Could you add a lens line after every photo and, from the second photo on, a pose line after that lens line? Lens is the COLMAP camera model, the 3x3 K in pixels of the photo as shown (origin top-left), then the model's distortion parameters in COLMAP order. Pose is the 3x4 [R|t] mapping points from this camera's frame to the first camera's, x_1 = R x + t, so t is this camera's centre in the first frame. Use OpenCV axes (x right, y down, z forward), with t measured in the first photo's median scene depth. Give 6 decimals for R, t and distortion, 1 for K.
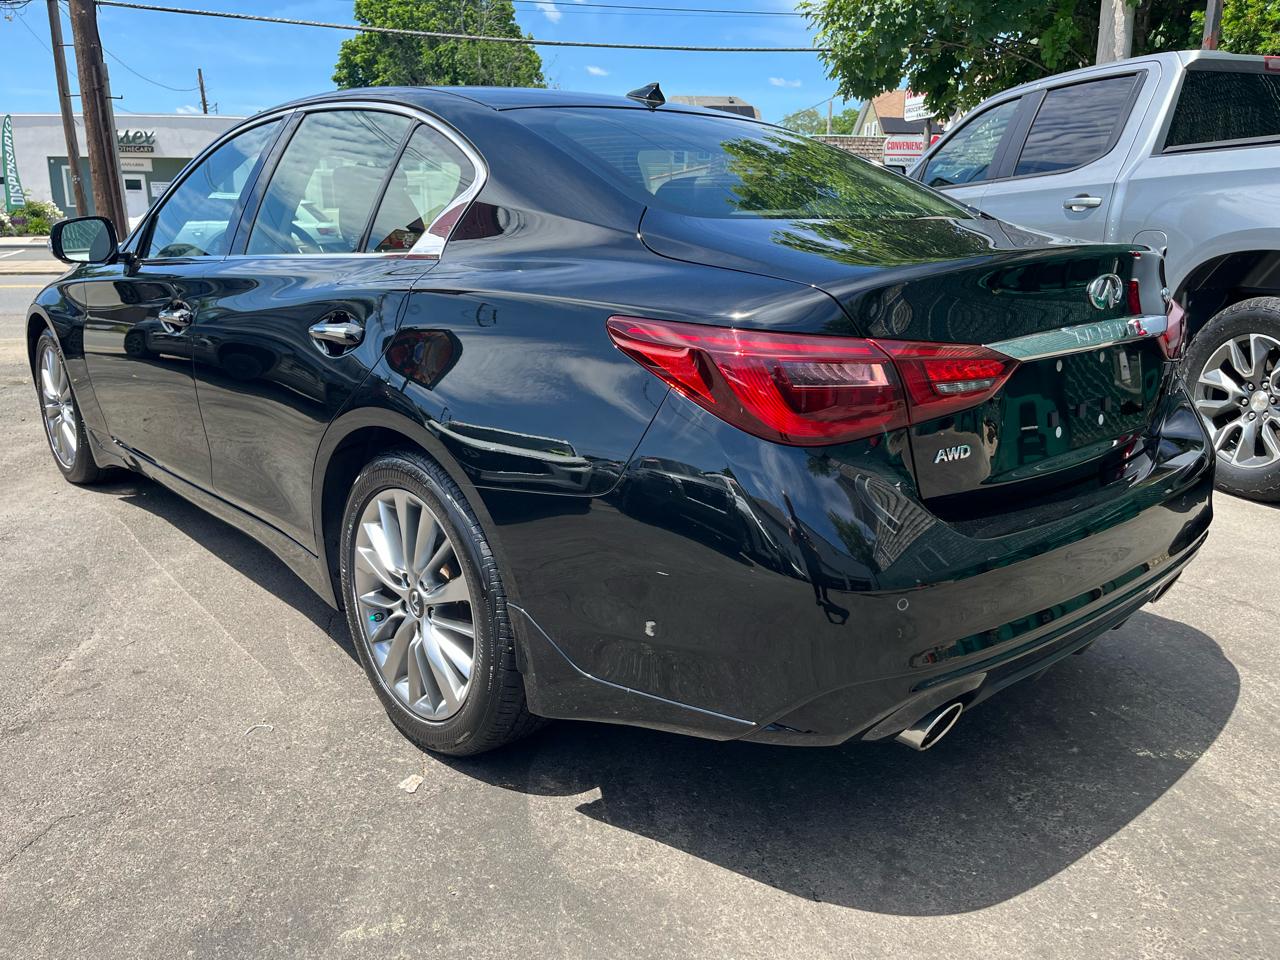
lens RADIAL K [[957.4, 0, 636.5], [0, 957.4, 486.8], [0, 0, 1]] dist [0.079376, -0.119902]
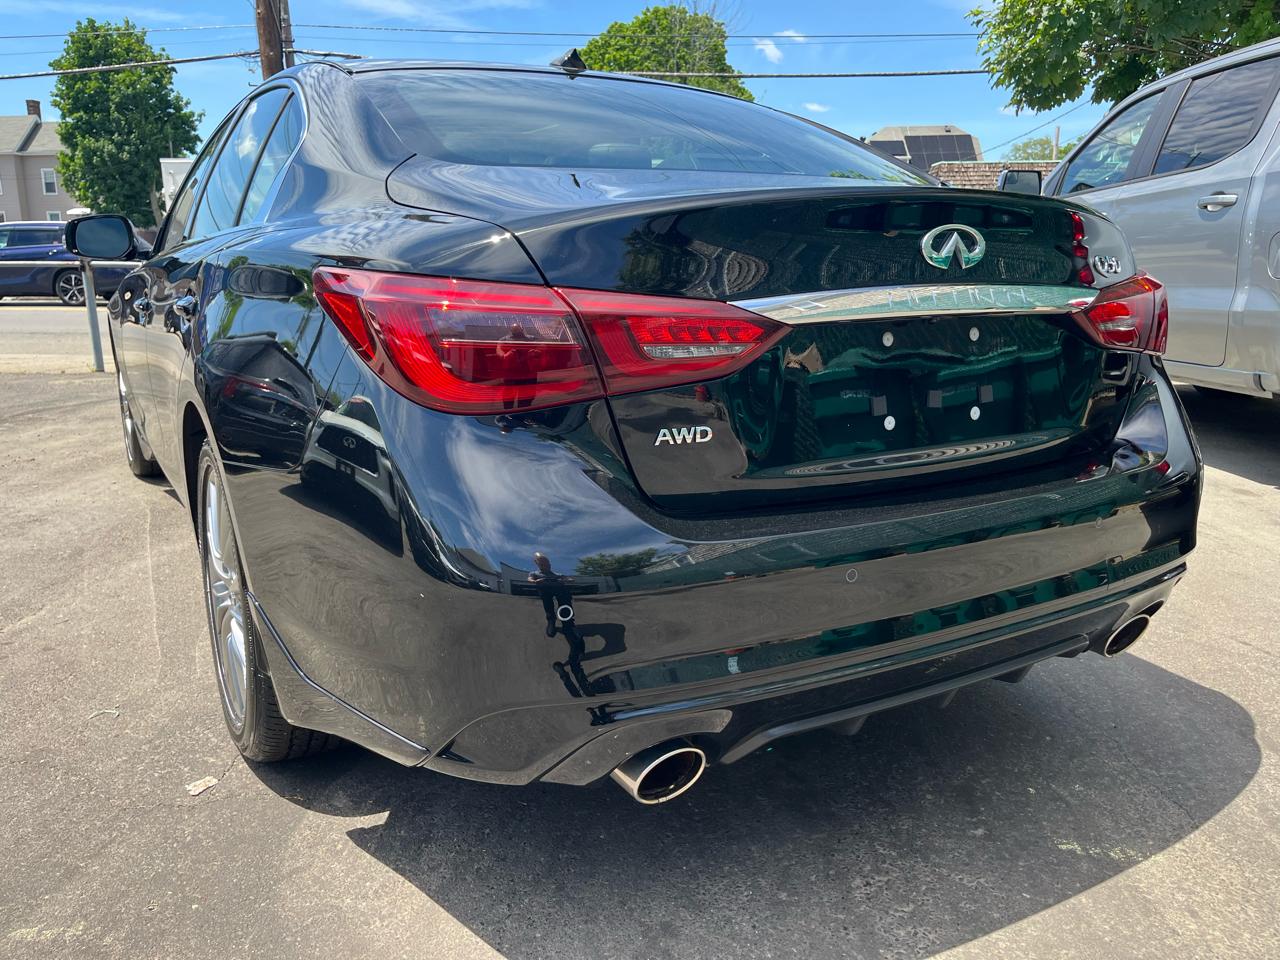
lens RADIAL K [[954.2, 0, 635.6], [0, 954.2, 489.2], [0, 0, 1]] dist [0.091231, -0.124312]
pose [[0.977749, 0.043313, -0.205261, 0.320657], [-0.049824, 0.998402, -0.026657, 0.024100], [0.203778, 0.036291, 0.978344, 0.146914]]
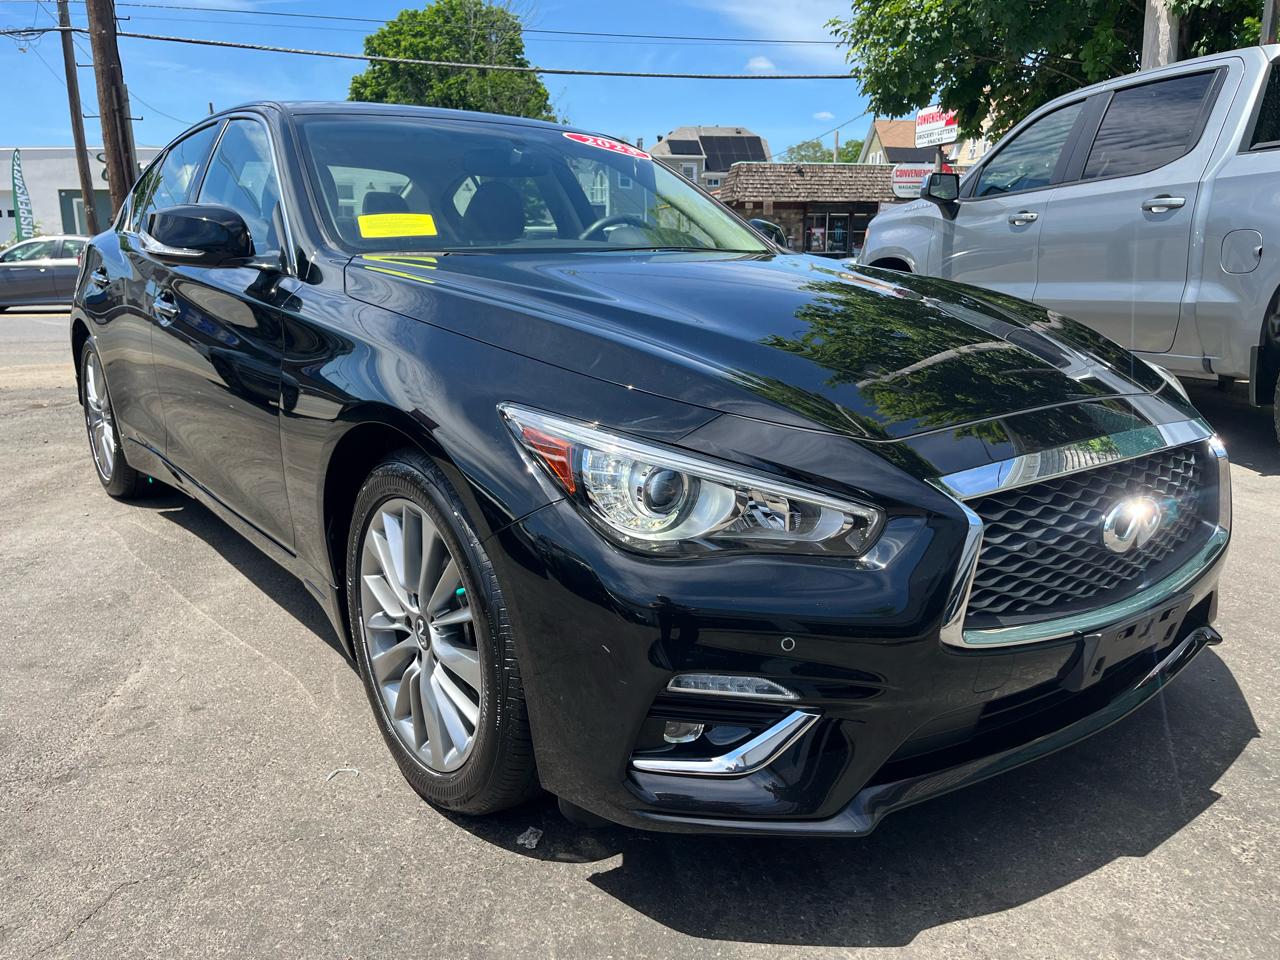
lens RADIAL K [[959.0, 0, 646.1], [0, 959.0, 487.4], [0, 0, 1]] dist [0.078255, -0.117238]
pose [[0.999965, -0.008183, 0.001469, -0.116407], [0.008222, 0.999542, -0.029137, 0.020866], [-0.001230, 0.029148, 0.999574, 0.123095]]
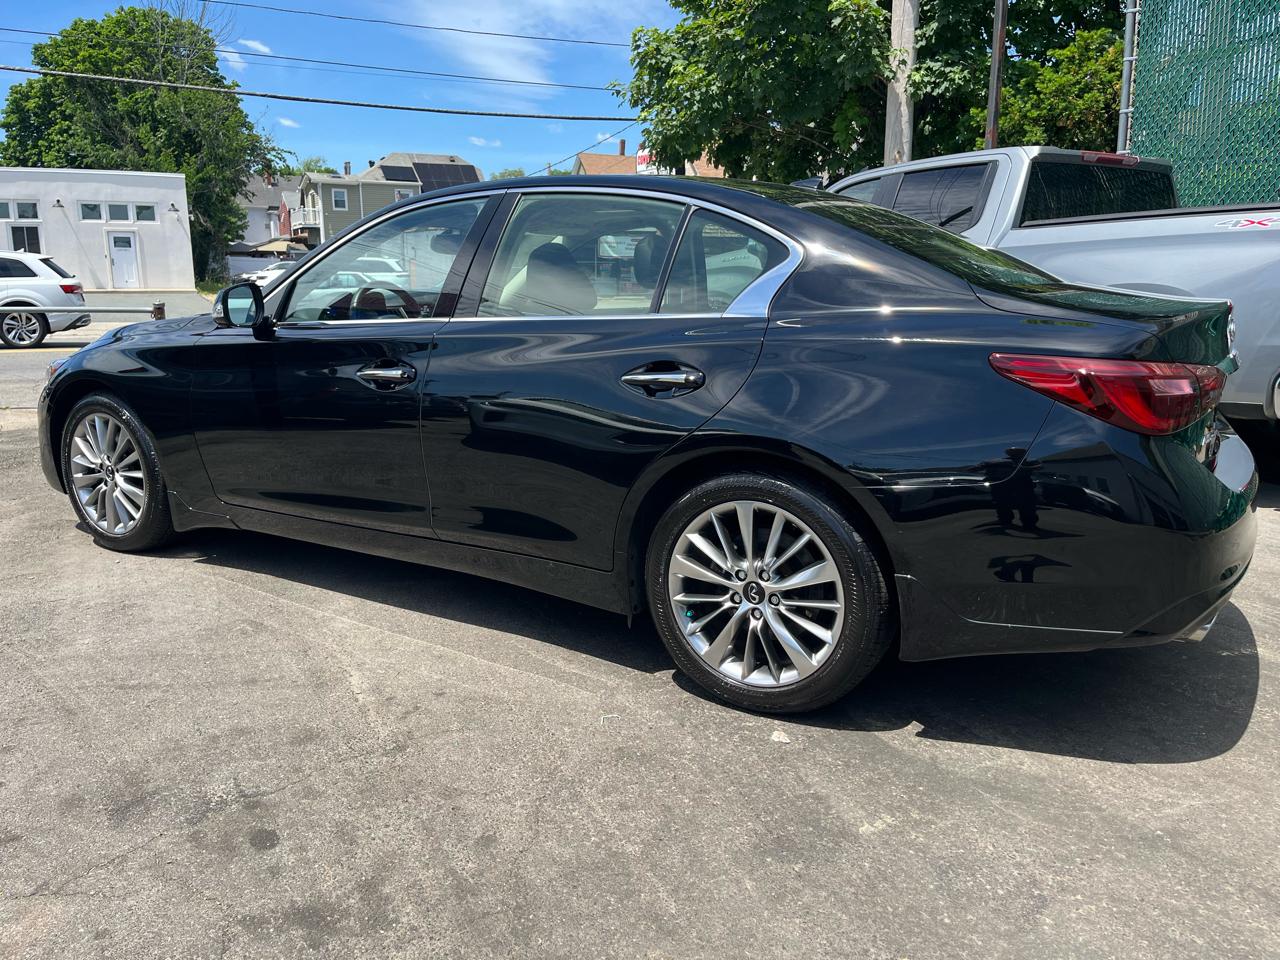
lens RADIAL K [[957.4, 0, 636.5], [0, 957.4, 486.8], [0, 0, 1]] dist [0.079376, -0.119902]
pose [[0.959532, -0.063693, 0.274302, -0.657369], [0.078217, 0.996037, -0.042328, 0.023783], [-0.270519, 0.062070, 0.960712, -0.139107]]
